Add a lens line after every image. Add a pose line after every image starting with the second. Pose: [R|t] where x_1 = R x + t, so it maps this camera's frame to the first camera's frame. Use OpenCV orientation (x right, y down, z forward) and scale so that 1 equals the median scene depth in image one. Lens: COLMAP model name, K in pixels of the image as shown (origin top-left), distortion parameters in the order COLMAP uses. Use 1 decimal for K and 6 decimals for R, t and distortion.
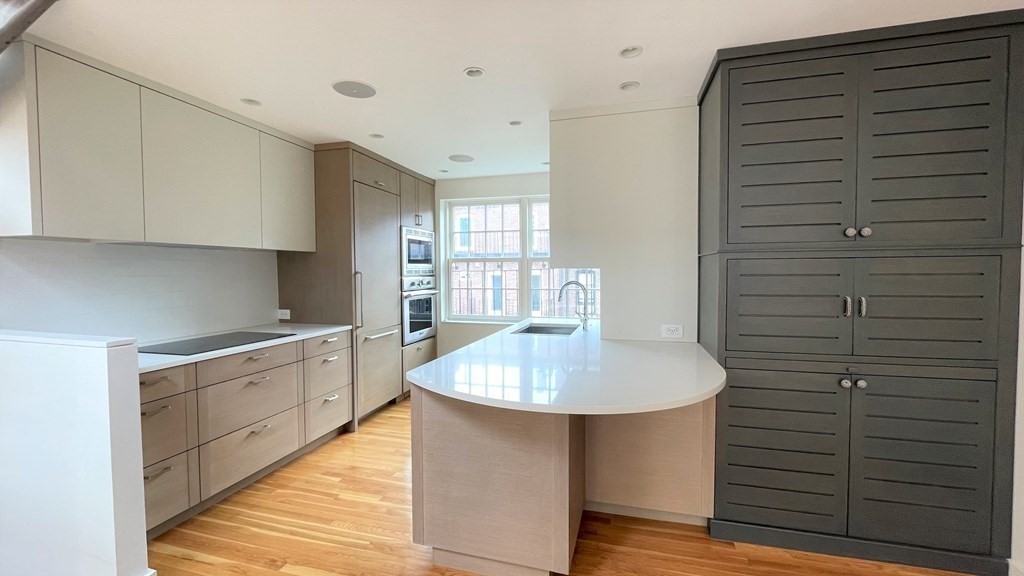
lens RADIAL K [[416.4, 0, 512.0], [0, 416.4, 288.0], [0, 0, 1]] dist [0.000698, 0.000010]
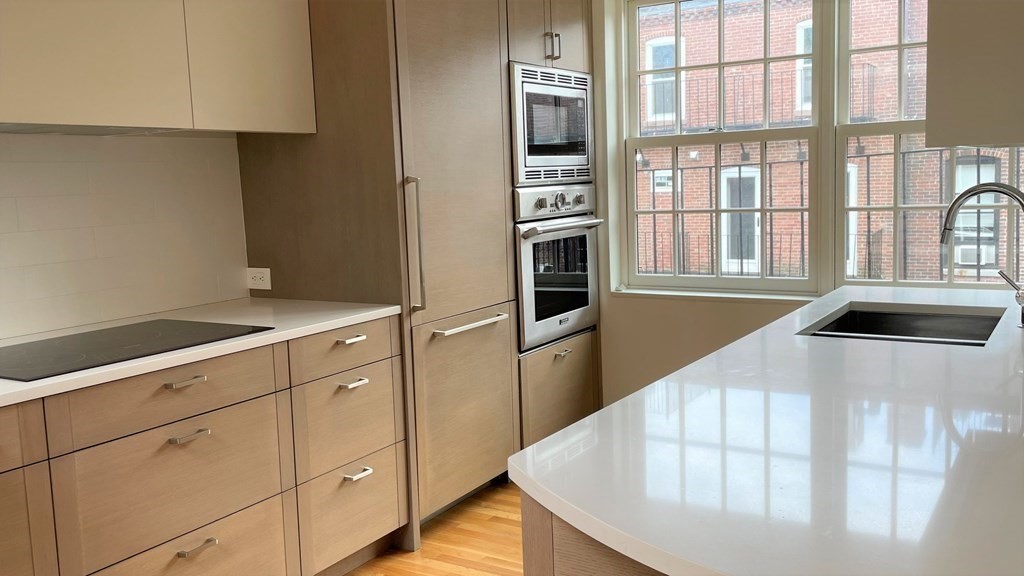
lens RADIAL K [[820.5, 0, 514.9], [0, 820.5, 268.6], [0, 0, 1]] dist [0.103430, -0.000745]
pose [[0.958118, 0.000201, -0.286373, -0.028681], [0.020899, 0.997284, 0.070623, -0.003691], [0.285609, -0.073650, 0.955512, 0.208210]]
